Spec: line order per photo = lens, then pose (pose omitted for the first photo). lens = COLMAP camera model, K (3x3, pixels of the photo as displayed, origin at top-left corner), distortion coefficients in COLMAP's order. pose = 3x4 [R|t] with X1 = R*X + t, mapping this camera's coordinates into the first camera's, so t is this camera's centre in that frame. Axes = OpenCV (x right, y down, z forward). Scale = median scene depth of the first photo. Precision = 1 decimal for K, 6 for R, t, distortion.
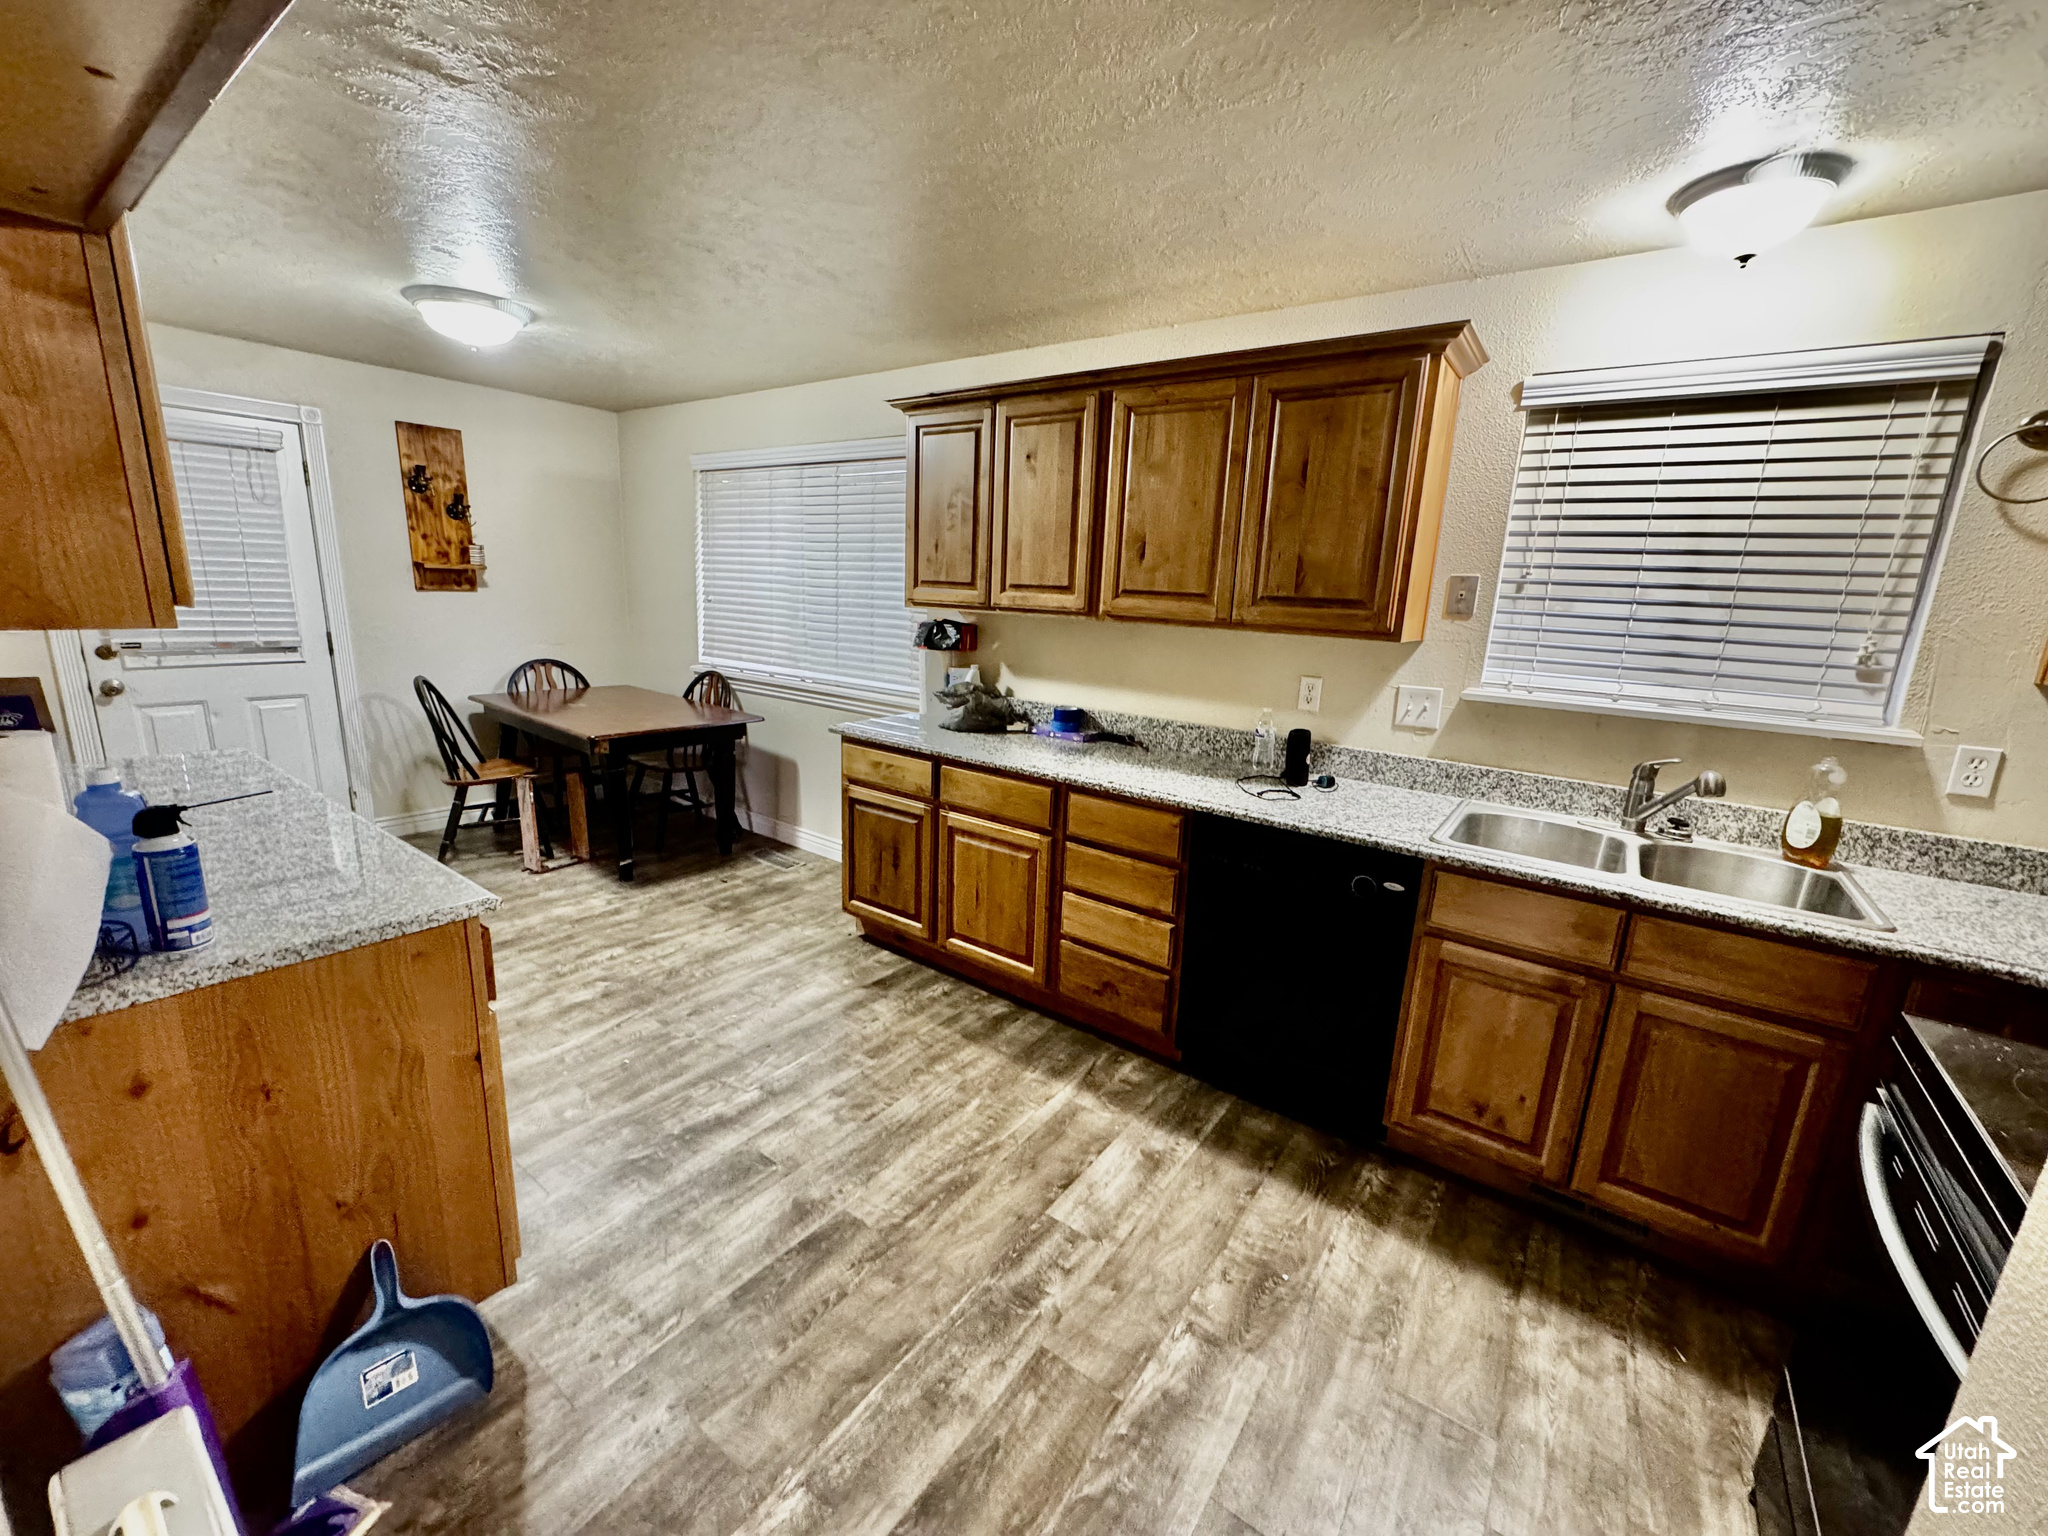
lens RADIAL K [[813.5, 0, 1025.3], [0, 813.5, 767.4], [0, 0, 1]] dist [-0.001554, -0.000340]
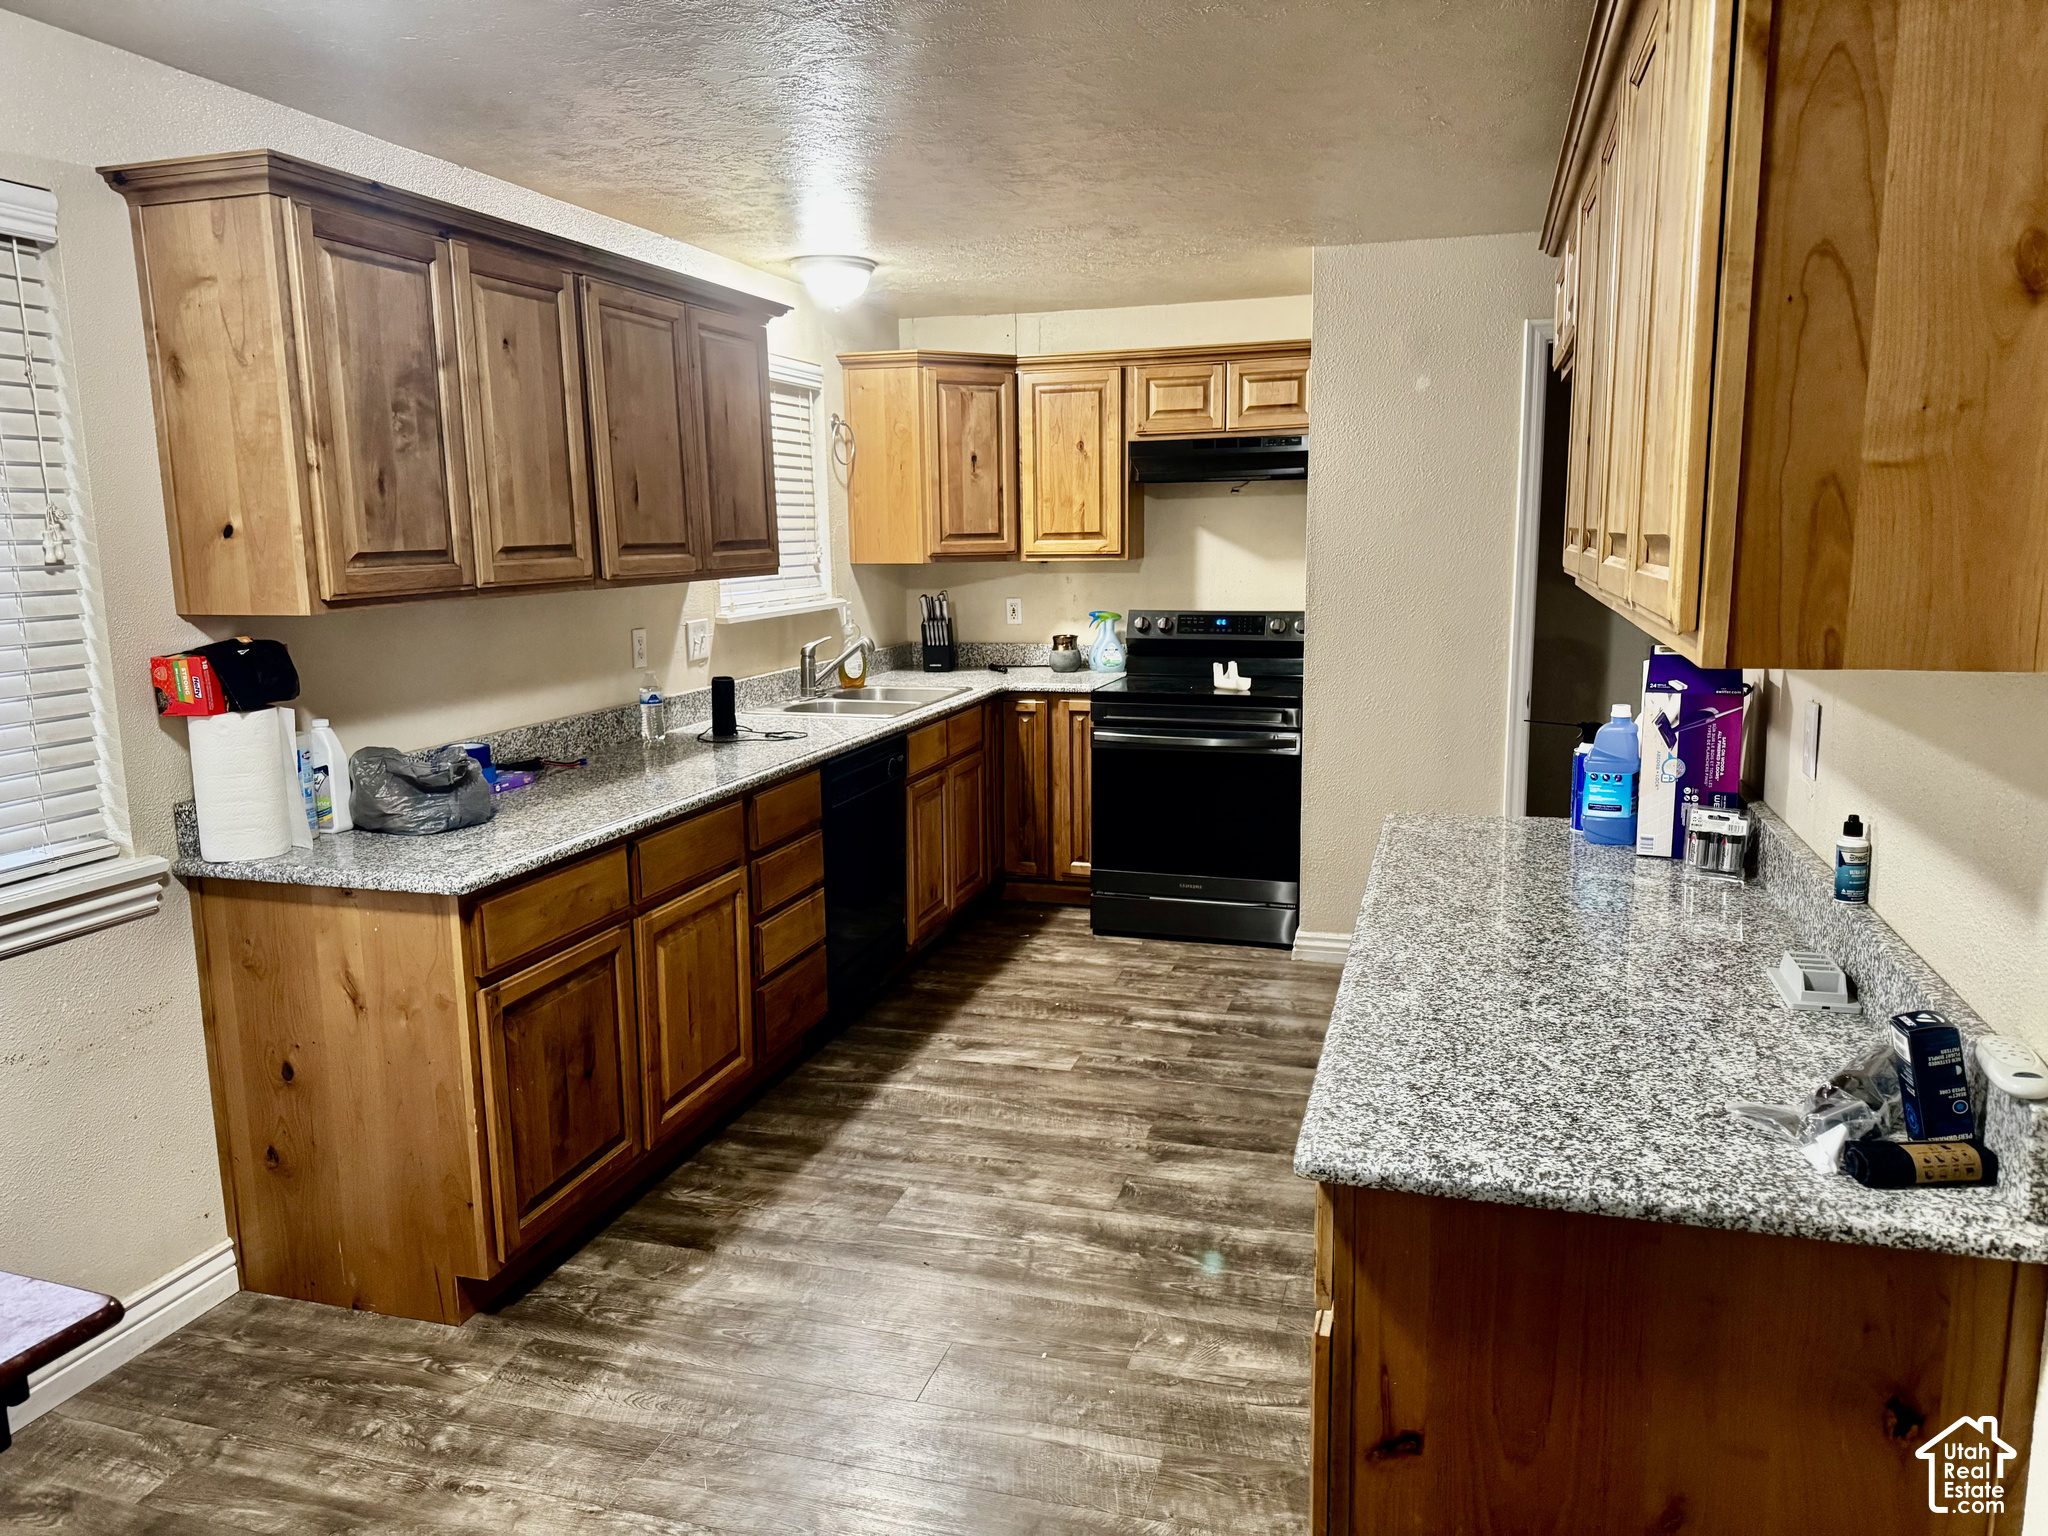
lens RADIAL K [[1416.7, 0, 1024.0], [0, 1416.7, 768.0], [0, 0, 1]] dist [0.050089, -0.000354]
pose [[-0.330143, -0.199854, 0.922531, -1.305072], [0.210709, 0.937065, 0.278408, -0.325698], [-0.920113, 0.286300, -0.267254, 1.114099]]
